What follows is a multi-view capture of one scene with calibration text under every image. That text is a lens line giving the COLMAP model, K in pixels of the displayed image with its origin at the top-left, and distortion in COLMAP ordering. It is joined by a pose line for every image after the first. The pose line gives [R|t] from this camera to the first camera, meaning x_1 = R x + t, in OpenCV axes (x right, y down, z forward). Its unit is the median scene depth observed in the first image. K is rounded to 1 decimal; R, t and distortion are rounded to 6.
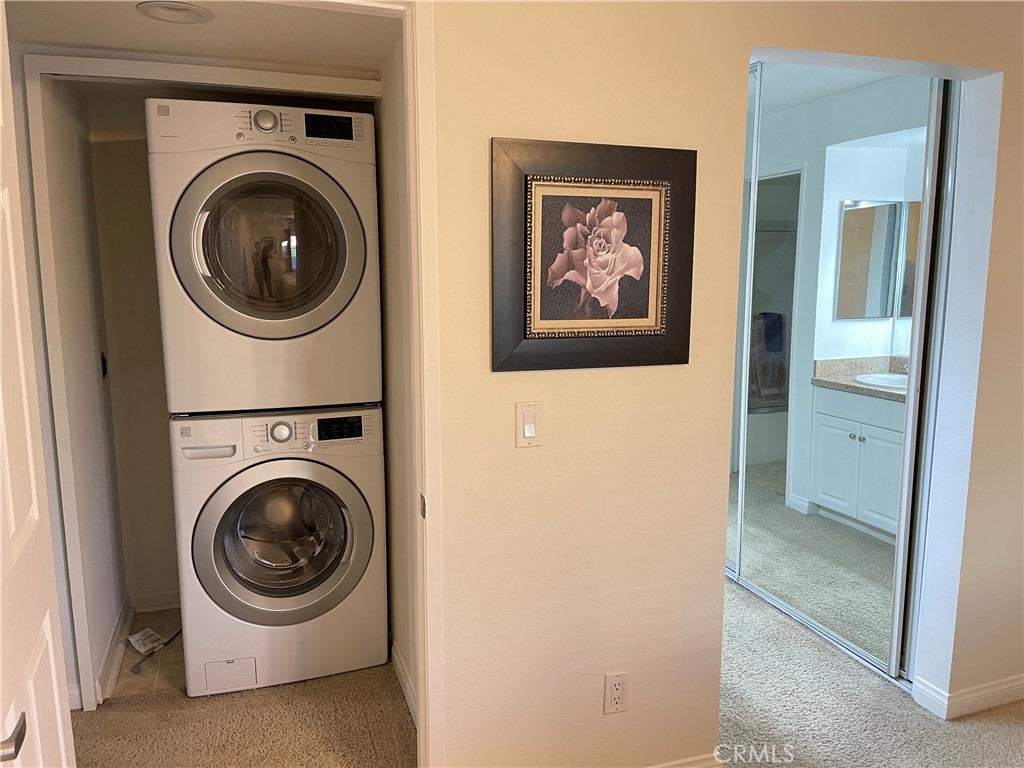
lens RADIAL K [[772.4, 0, 517.5], [0, 772.4, 388.7], [0, 0, 1]] dist [0.049824, -0.069251]
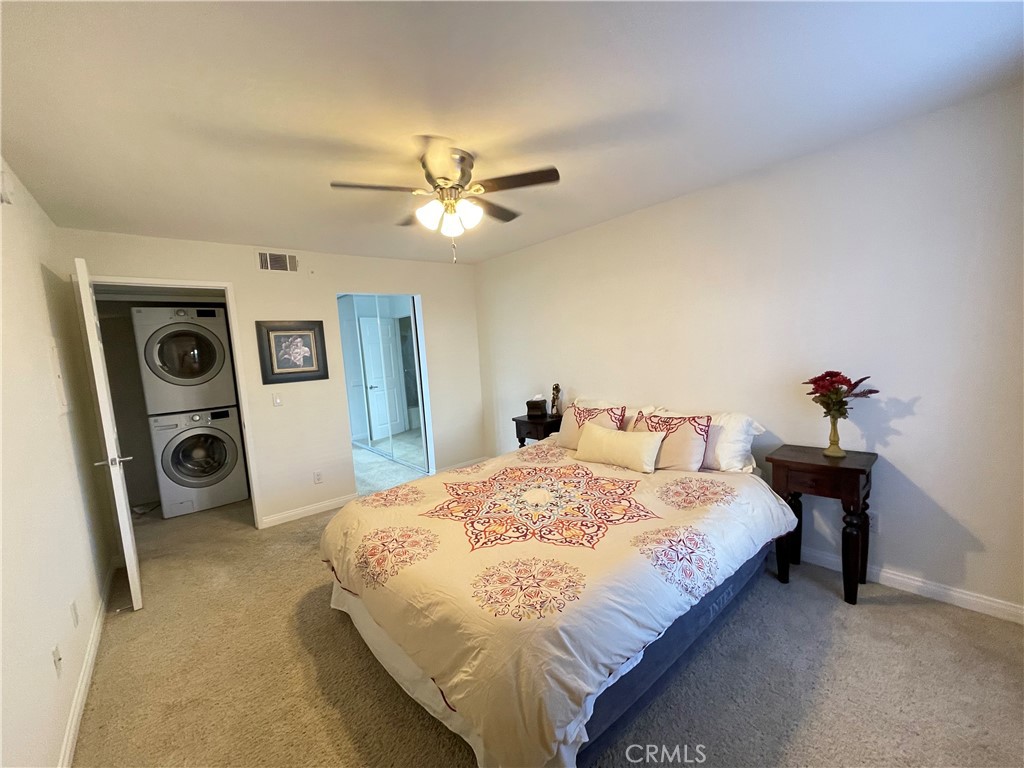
lens RADIAL K [[414.8, 0, 508.1], [0, 414.8, 387.5], [0, 0, 1]] dist [0.001897, 0.000140]
pose [[0.938018, -0.095516, 0.333166, 0.319920], [0.117124, 0.992082, -0.045337, 0.172184], [-0.326198, 0.081549, 0.941777, -0.958191]]
